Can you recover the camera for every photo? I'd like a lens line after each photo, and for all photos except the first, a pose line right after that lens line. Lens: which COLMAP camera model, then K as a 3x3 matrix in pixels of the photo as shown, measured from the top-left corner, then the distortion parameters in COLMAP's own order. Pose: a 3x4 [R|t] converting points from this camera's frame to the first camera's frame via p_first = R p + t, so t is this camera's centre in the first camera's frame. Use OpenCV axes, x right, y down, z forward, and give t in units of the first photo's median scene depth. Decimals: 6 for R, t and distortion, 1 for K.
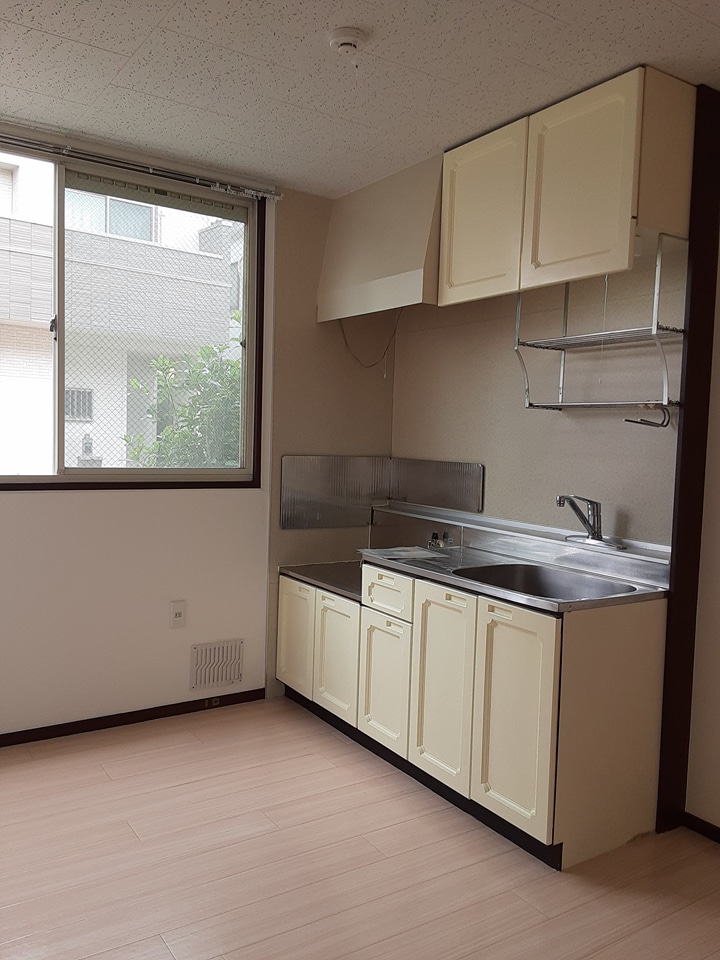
lens RADIAL K [[772.5, 0, 345.4], [0, 772.5, 486.0], [0, 0, 1]] dist [0.113132, -0.177683]
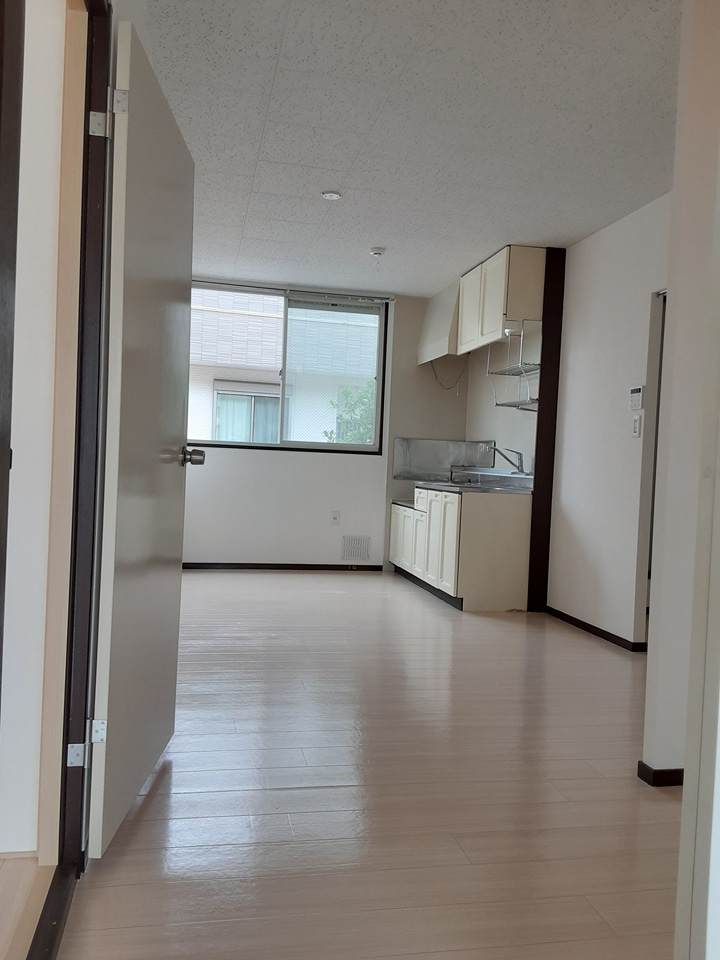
lens RADIAL K [[772.5, 0, 345.4], [0, 772.5, 486.0], [0, 0, 1]] dist [0.113132, -0.177683]
pose [[0.928746, 0.020777, -0.370134, 0.555403], [-0.040529, 0.998134, -0.045668, 0.183582], [0.368495, 0.057415, 0.927855, -0.834550]]
